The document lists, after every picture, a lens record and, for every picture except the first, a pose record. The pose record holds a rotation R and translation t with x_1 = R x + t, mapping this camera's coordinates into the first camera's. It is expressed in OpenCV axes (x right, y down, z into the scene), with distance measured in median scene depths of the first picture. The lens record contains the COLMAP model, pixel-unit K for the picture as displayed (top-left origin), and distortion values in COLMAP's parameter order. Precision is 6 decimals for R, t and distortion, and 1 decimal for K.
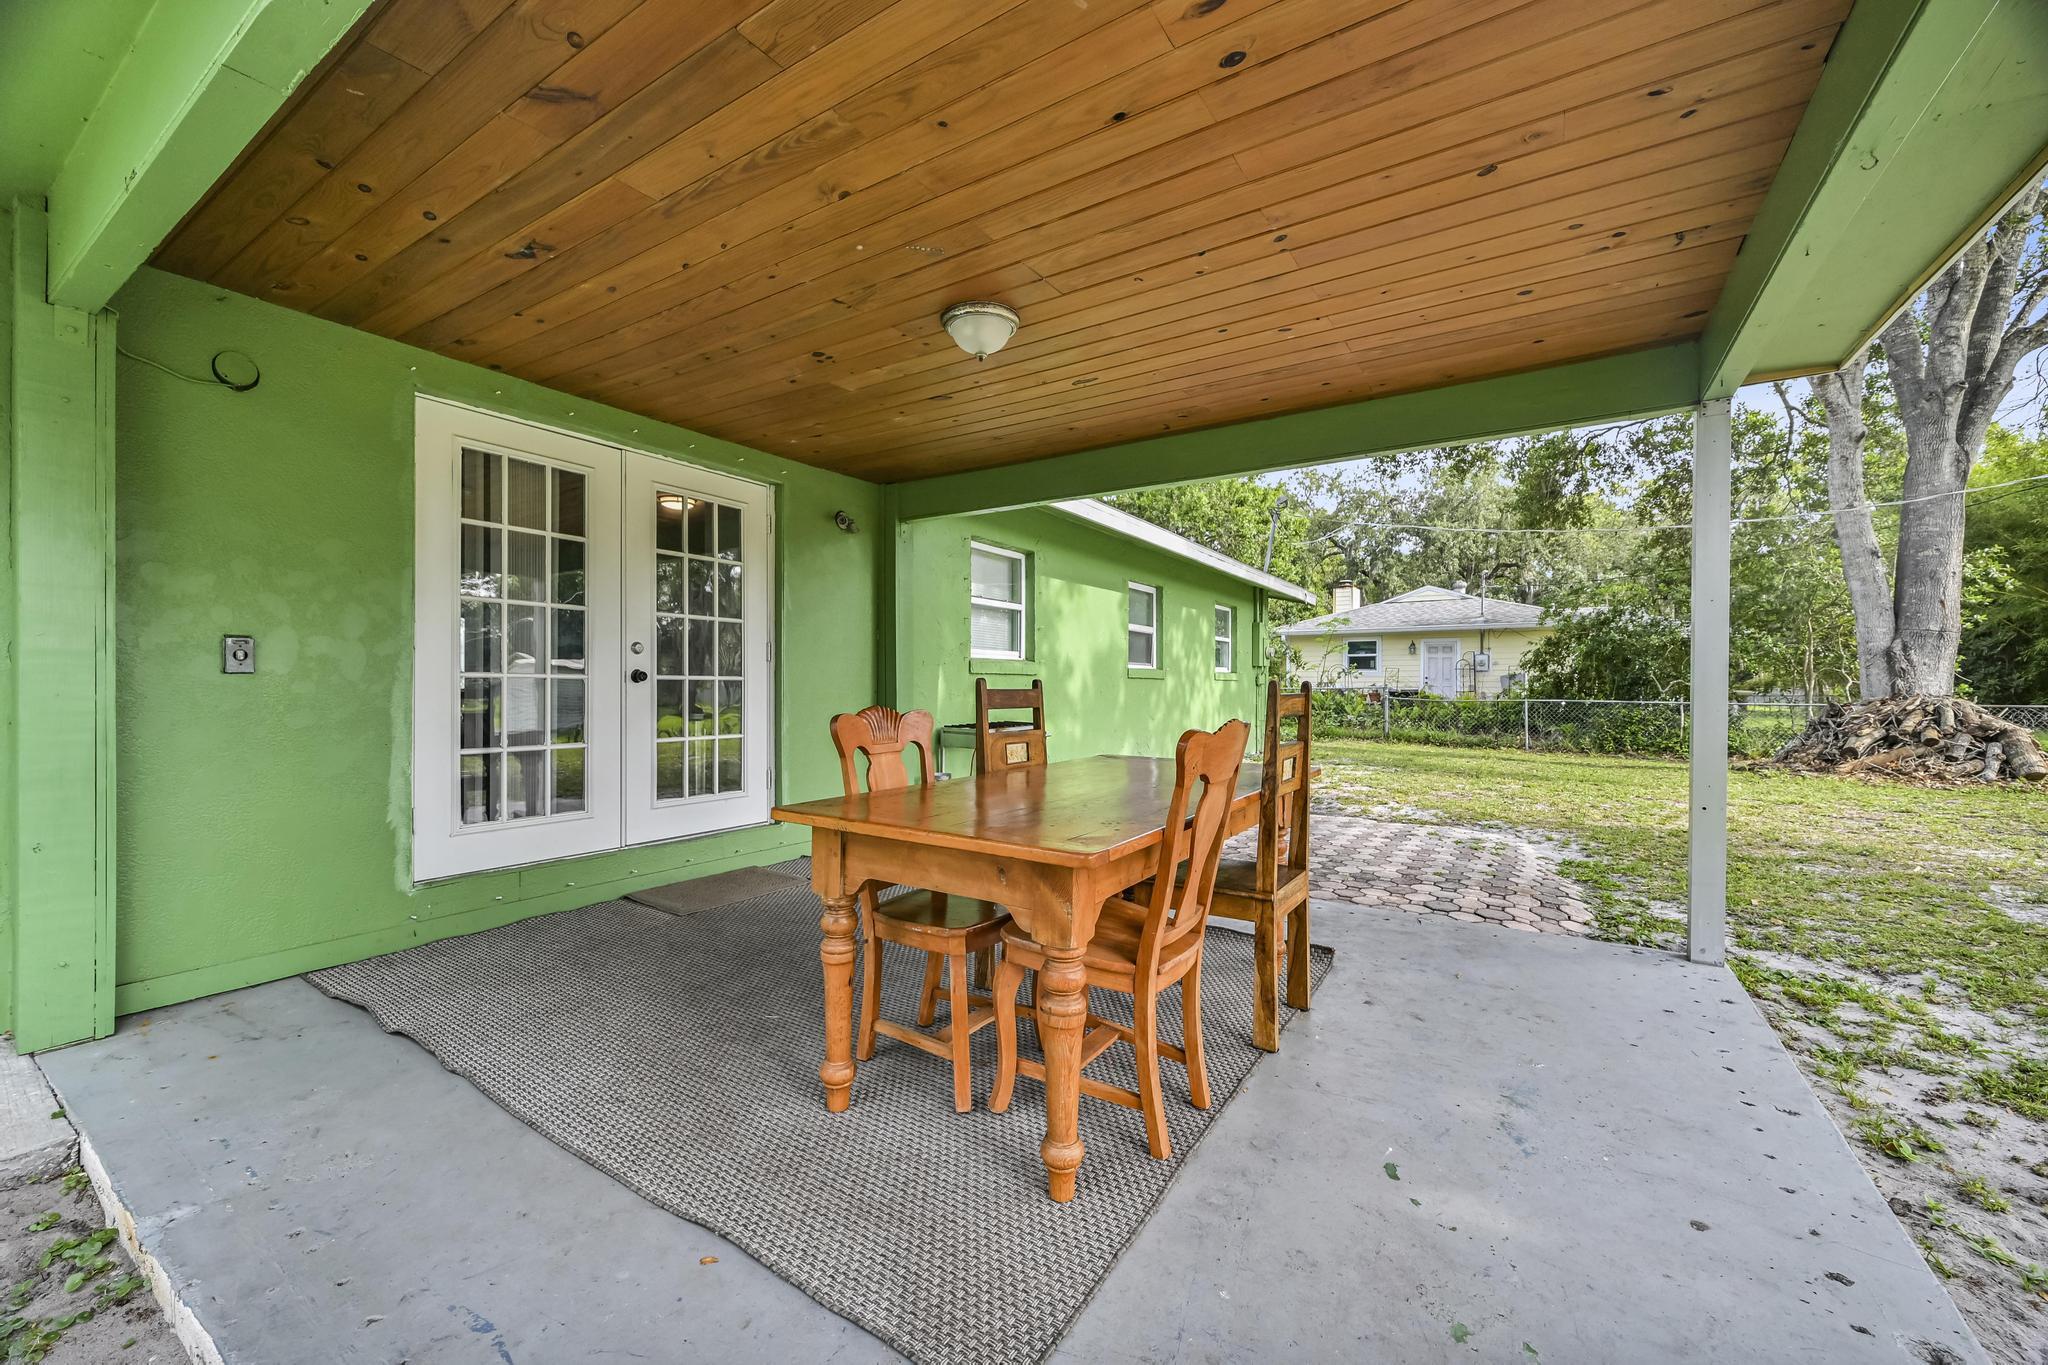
lens RADIAL K [[809.8, 0, 1030.1], [0, 809.8, 683.1], [0, 0, 1]] dist [-0.003227, -0.000256]
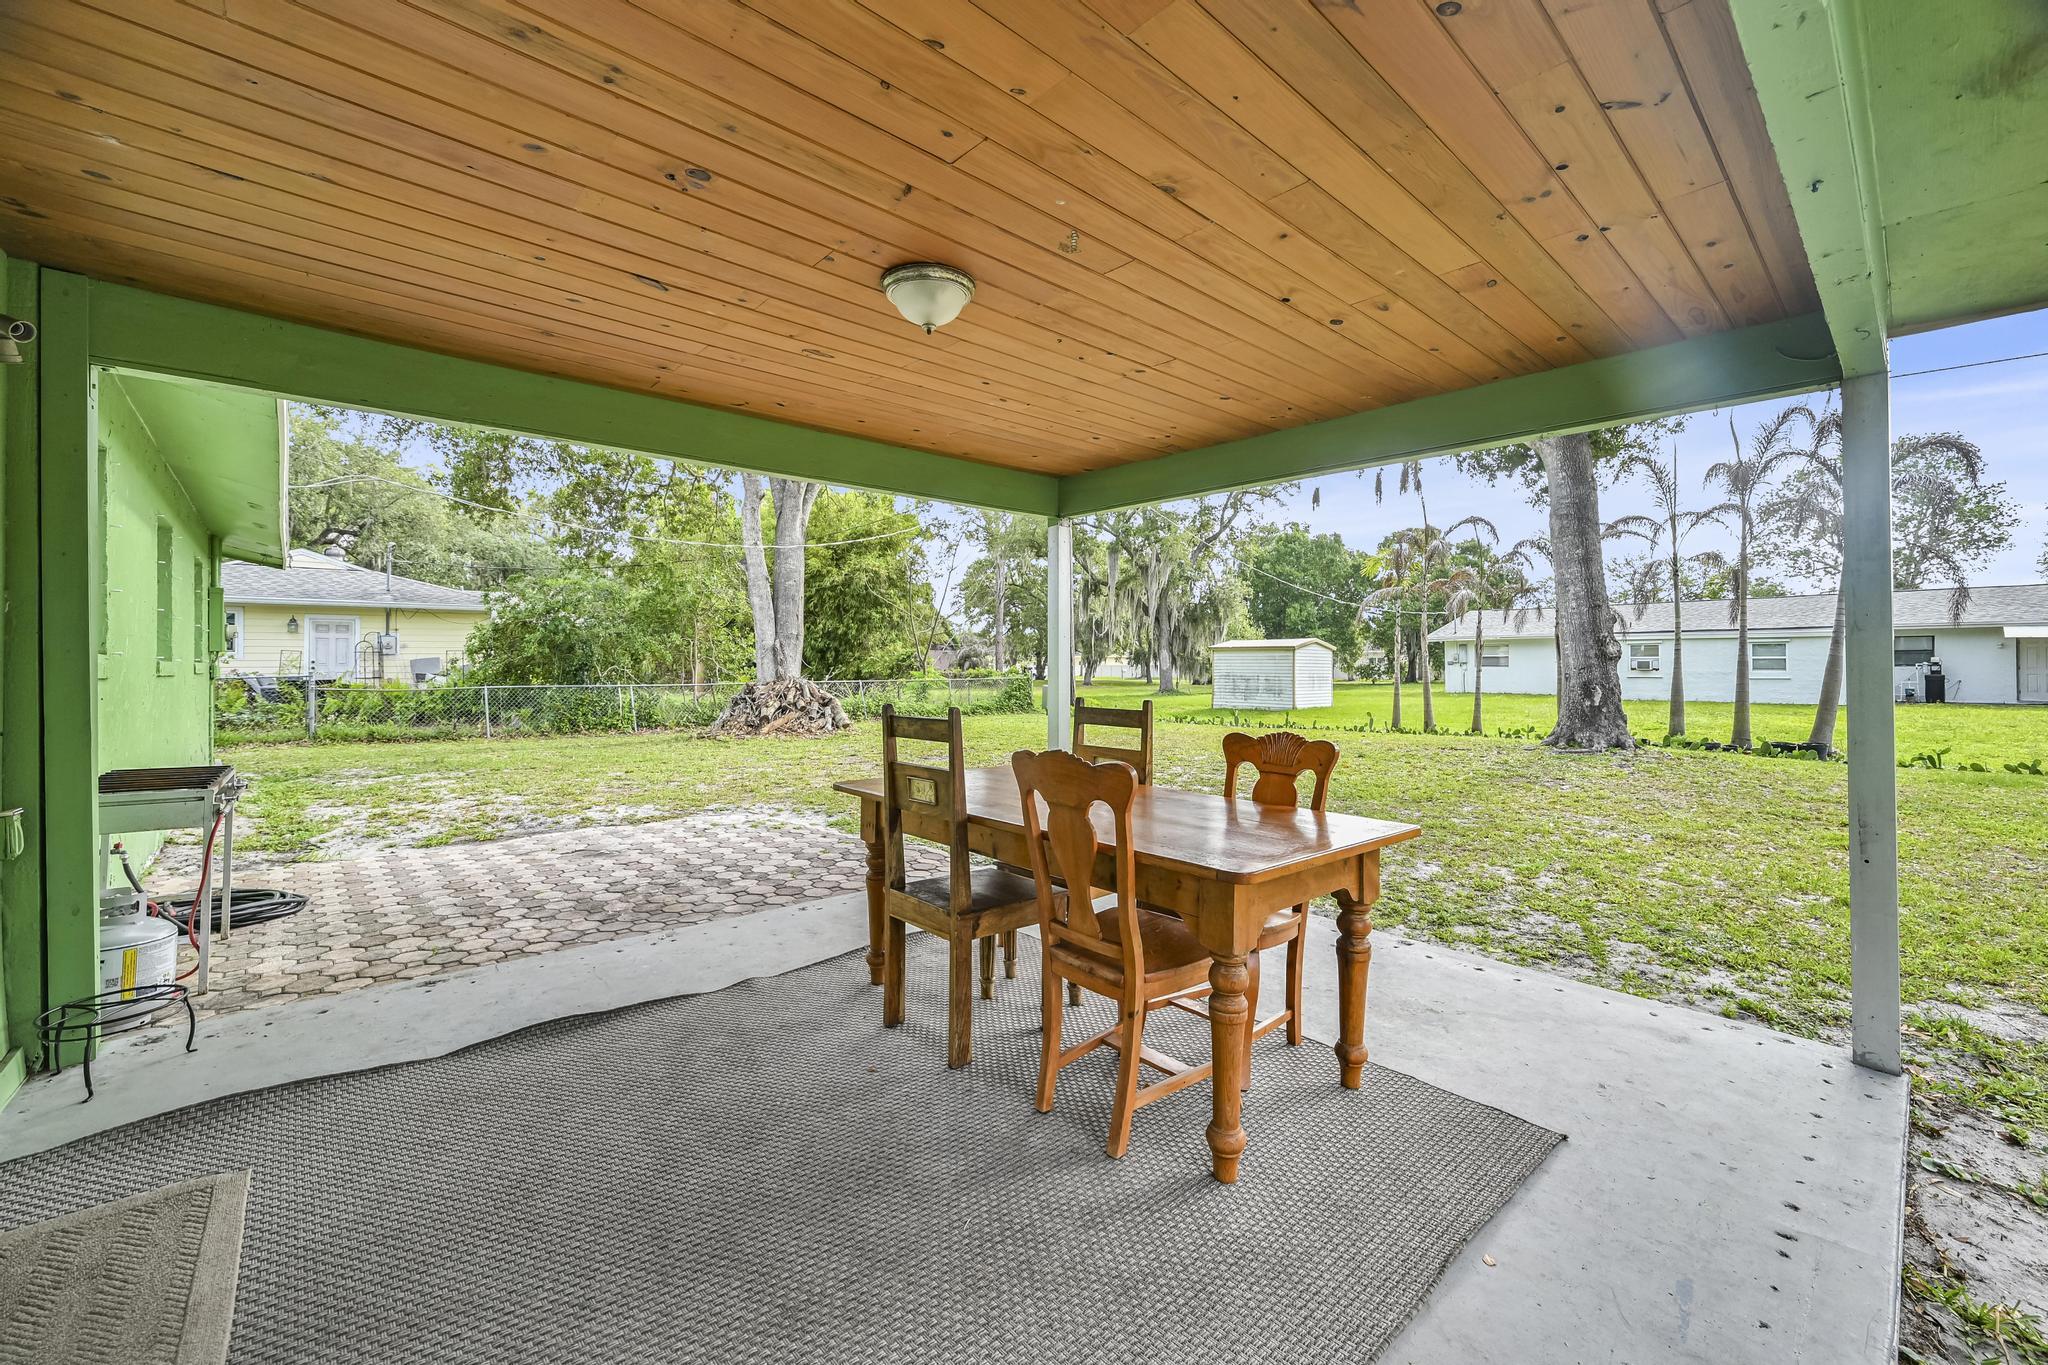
lens RADIAL K [[809.5, 0, 1021.0], [0, 809.5, 662.2], [0, 0, 1]] dist [-0.000278, -0.000076]
pose [[0.270308, -0.000764, 0.962774, -0.218597], [-0.000002, 1.000000, 0.000794, -0.013818], [-0.962774, -0.000216, 0.270308, 0.173285]]
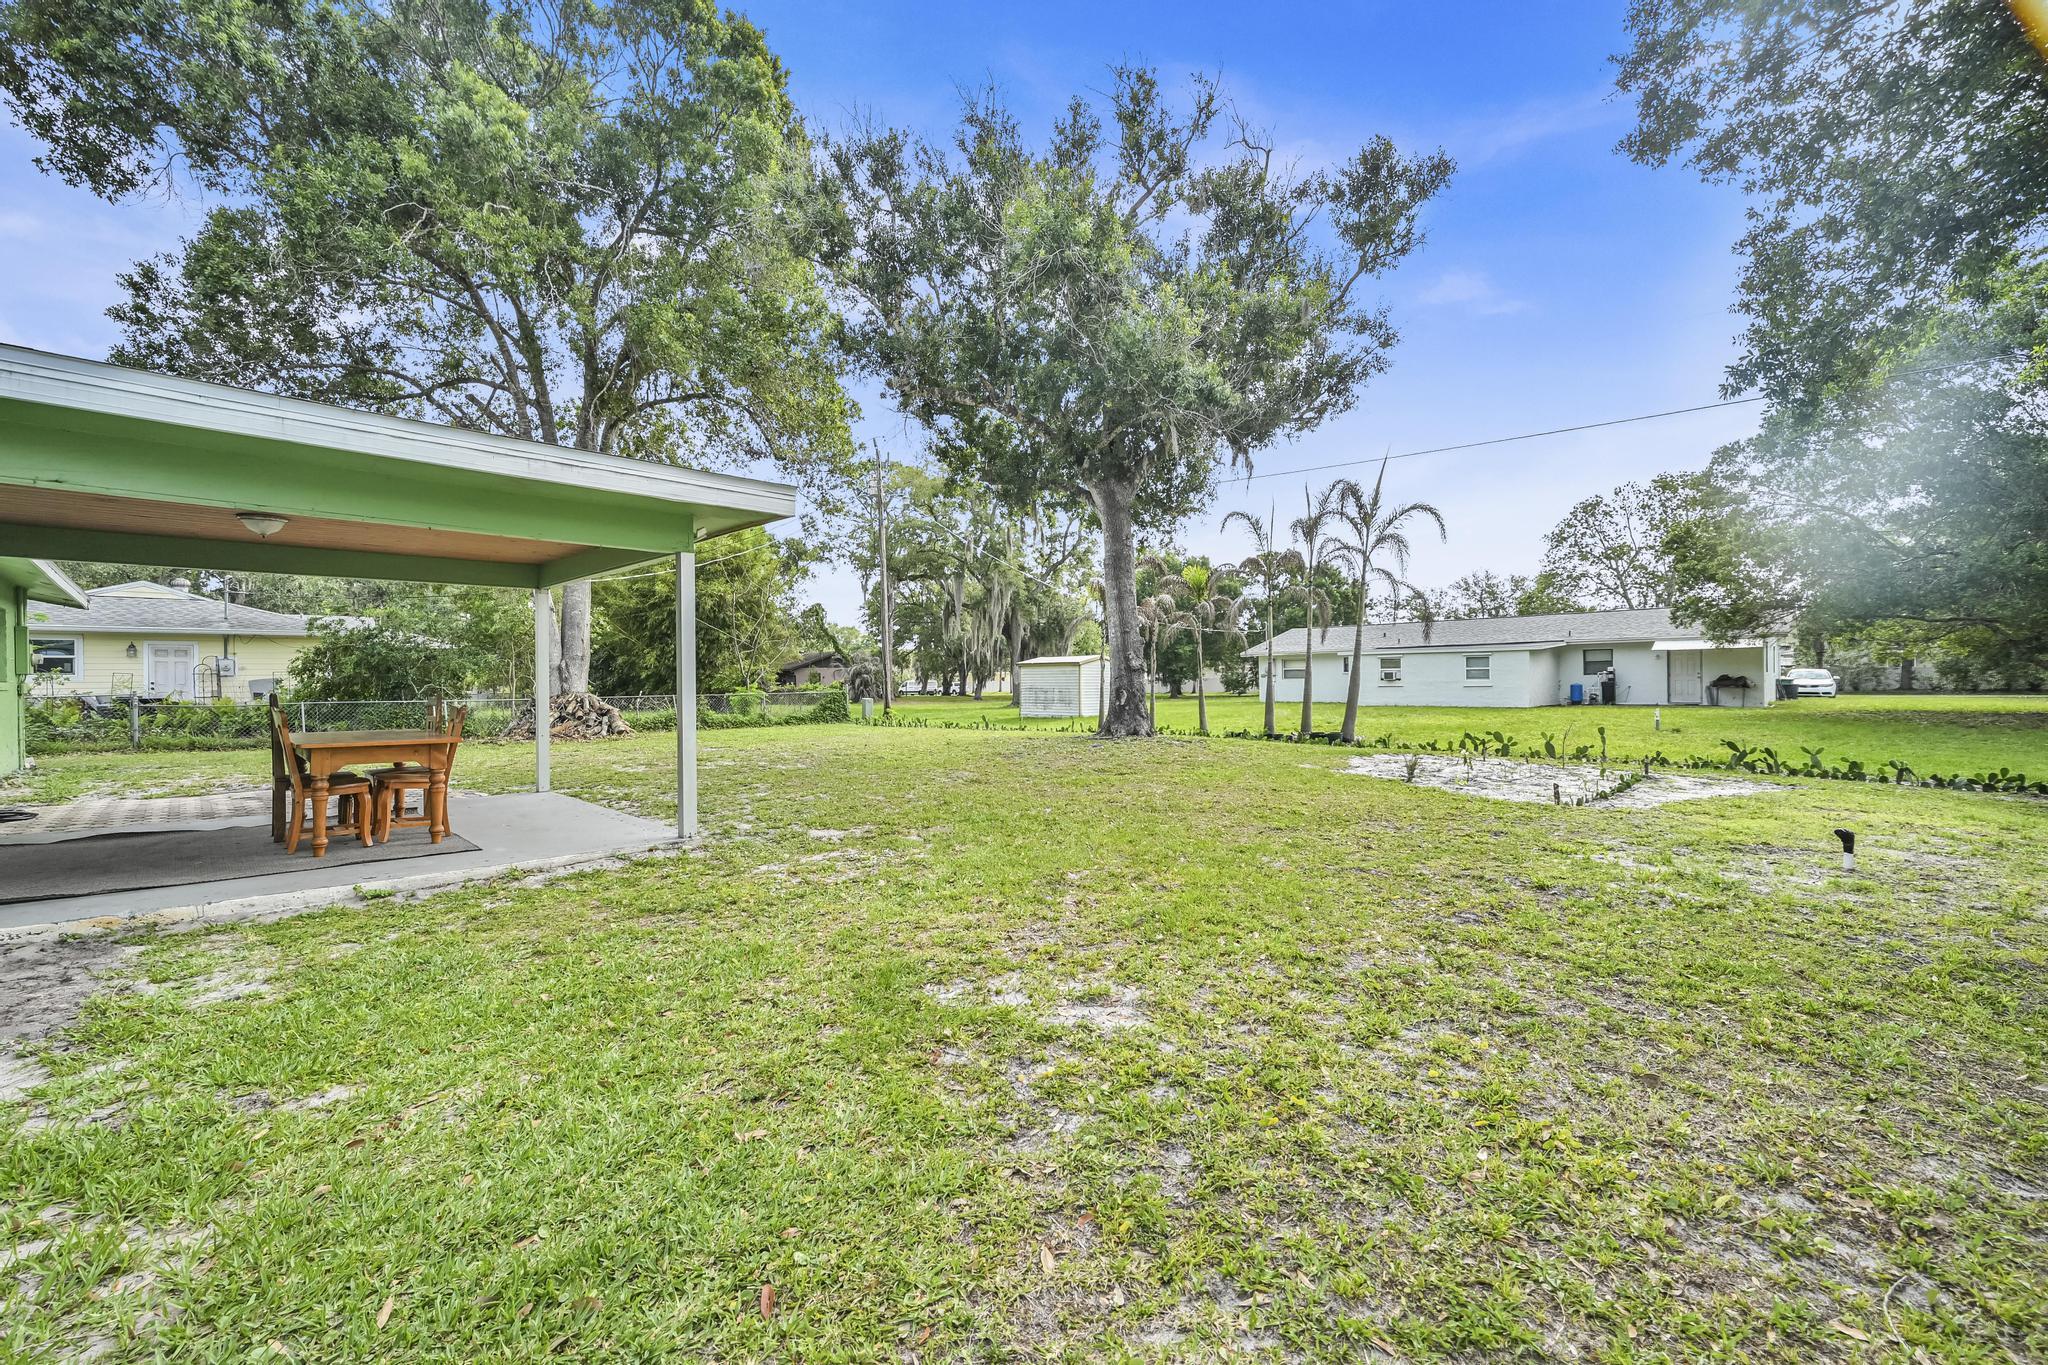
lens RADIAL K [[809.8, 0, 1030.1], [0, 809.8, 683.1], [0, 0, 1]] dist [-0.003227, -0.000256]
pose [[0.199812, -0.008160, 0.979800, -0.426767], [0.009107, 0.999938, 0.006471, -0.007062], [-0.979792, 0.007630, 0.199874, -0.329645]]
